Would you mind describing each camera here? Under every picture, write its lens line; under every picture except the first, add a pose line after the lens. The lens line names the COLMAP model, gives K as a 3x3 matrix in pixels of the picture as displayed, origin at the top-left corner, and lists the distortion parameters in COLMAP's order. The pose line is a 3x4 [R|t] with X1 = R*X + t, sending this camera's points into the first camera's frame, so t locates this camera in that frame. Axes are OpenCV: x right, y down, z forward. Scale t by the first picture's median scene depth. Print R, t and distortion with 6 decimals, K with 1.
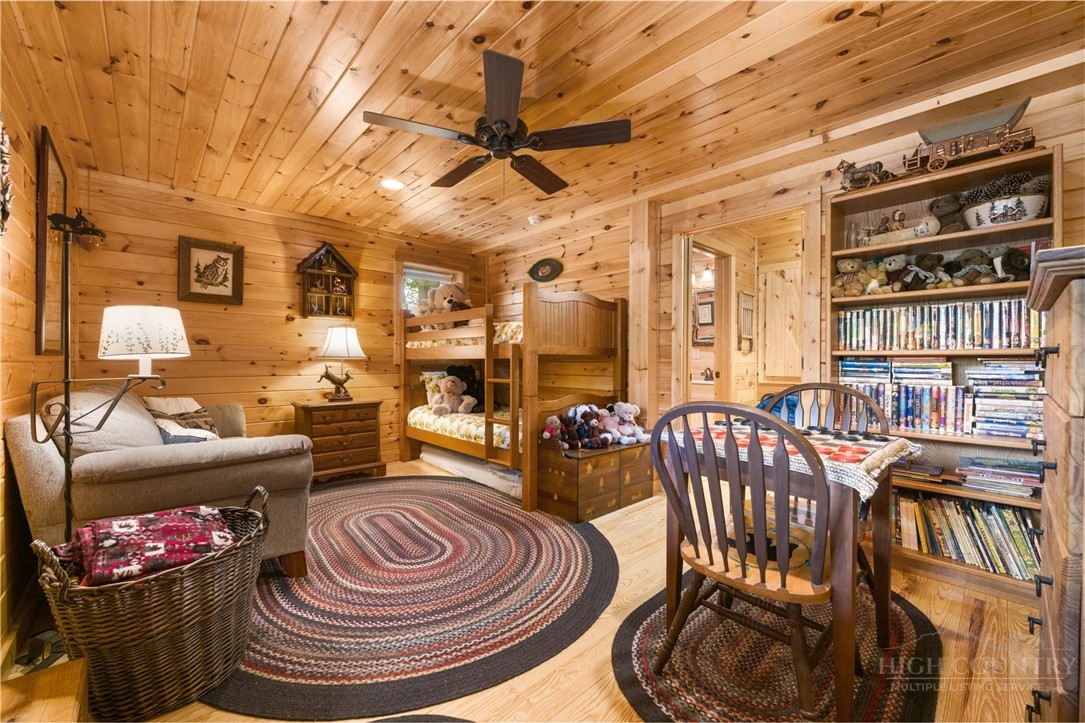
lens RADIAL K [[434.7, 0, 544.3], [0, 434.7, 369.8], [0, 0, 1]] dist [-0.001799, 0.001038]
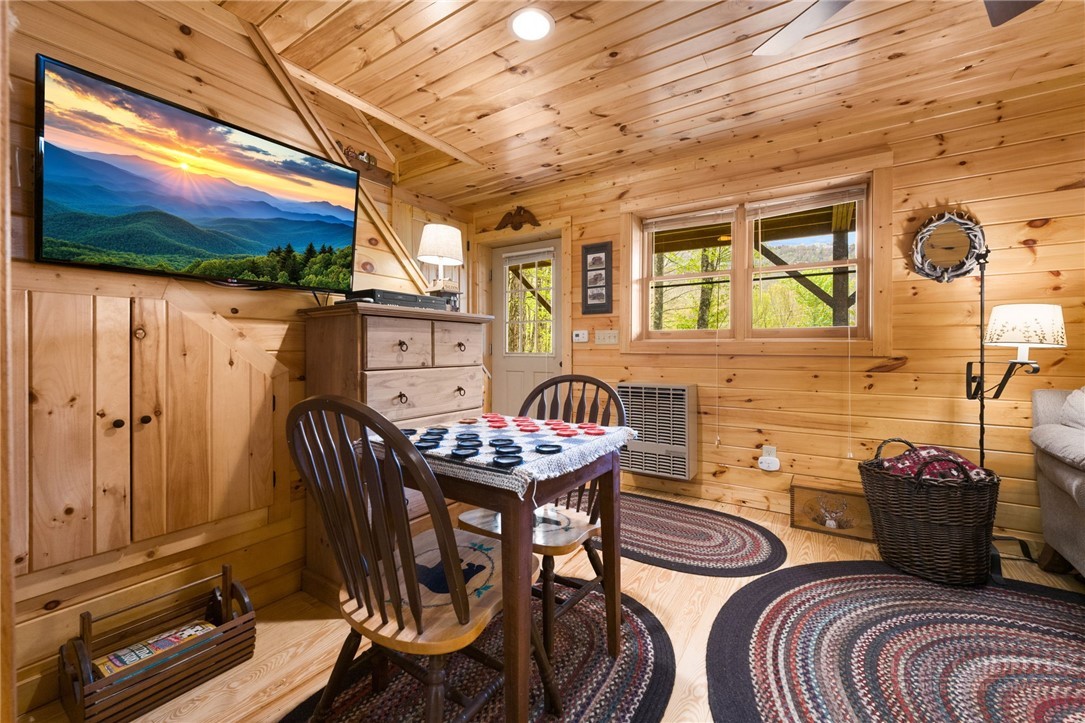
lens RADIAL K [[434.7, 0, 551.6], [0, 434.7, 346.5], [0, 0, 1]] dist [-0.001799, 0.001038]
pose [[-0.968128, -0.002513, -0.250442, 0.491962], [-0.006330, 0.999876, 0.014438, -0.027782], [0.250375, 0.015563, -0.968024, 1.391306]]
